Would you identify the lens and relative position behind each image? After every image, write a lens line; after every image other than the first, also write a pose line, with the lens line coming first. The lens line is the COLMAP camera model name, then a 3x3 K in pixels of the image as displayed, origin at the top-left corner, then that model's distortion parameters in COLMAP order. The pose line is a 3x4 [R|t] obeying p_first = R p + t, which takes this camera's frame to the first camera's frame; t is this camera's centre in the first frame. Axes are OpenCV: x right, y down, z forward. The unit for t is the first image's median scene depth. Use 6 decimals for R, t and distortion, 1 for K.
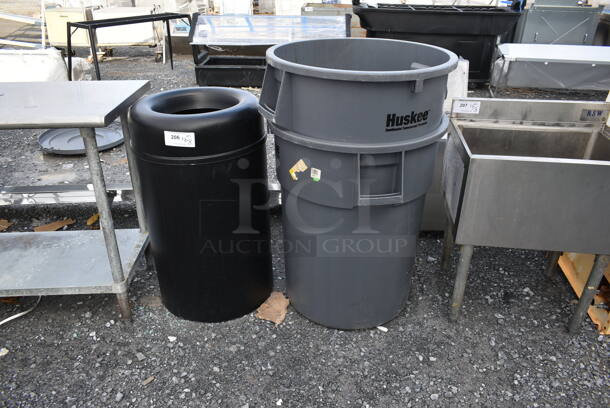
lens RADIAL K [[468.3, 0, 305.0], [0, 468.3, 204.0], [0, 0, 1]] dist [-0.034194, 0.024917]
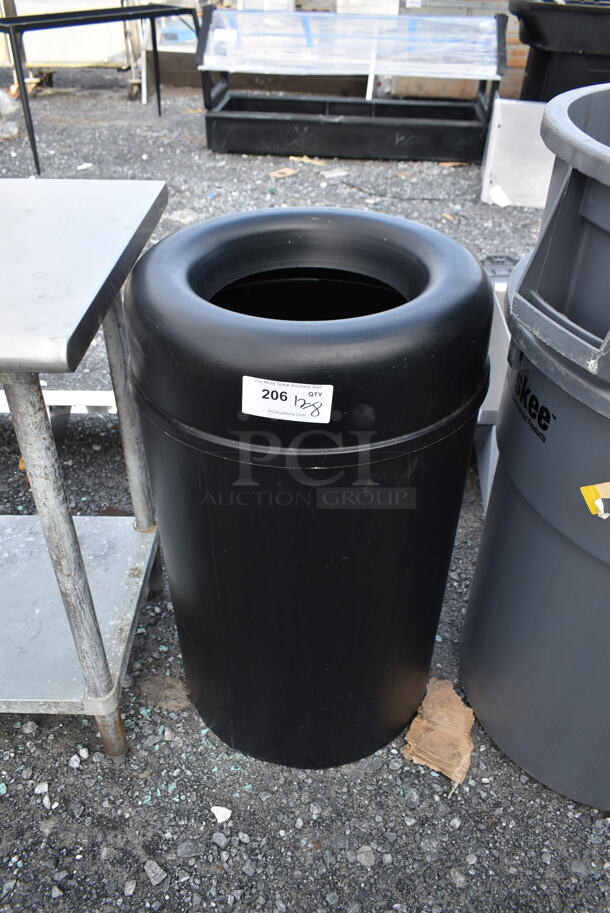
lens RADIAL K [[700.9, 0, 302.8], [0, 700.9, 455.0], [0, 0, 1]] dist [-0.034194, 0.024917]
pose [[0.997709, 0.050645, -0.044865, -0.191804], [-0.041846, 0.982956, 0.179016, -0.157543], [0.053166, -0.176728, 0.982823, 0.411972]]
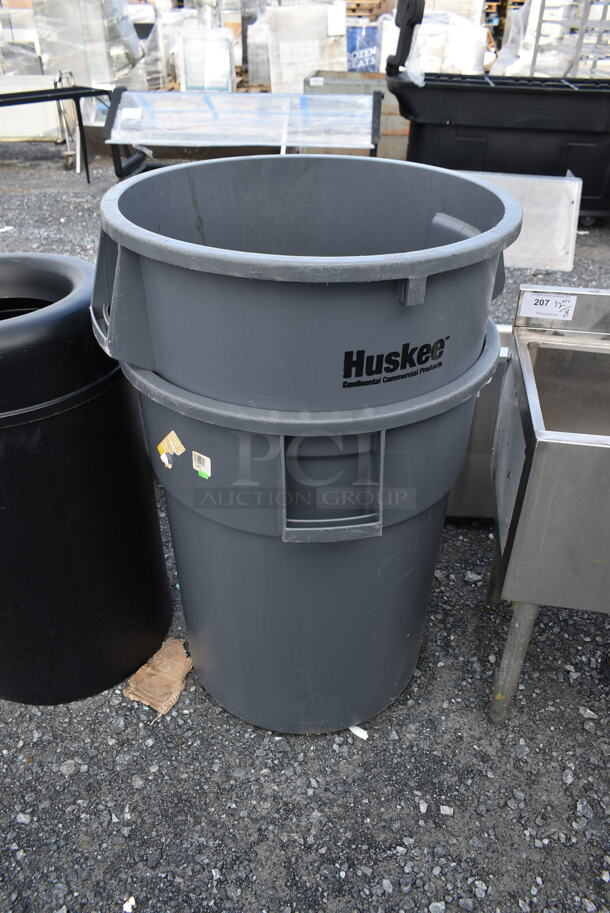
lens RADIAL K [[700.9, 0, 302.8], [0, 700.9, 455.0], [0, 0, 1]] dist [-0.034194, 0.024917]
pose [[0.998940, 0.029196, -0.035584, 0.122709], [-0.025476, 0.994575, 0.100856, -0.120902], [0.038336, -0.099843, 0.994264, 0.251858]]
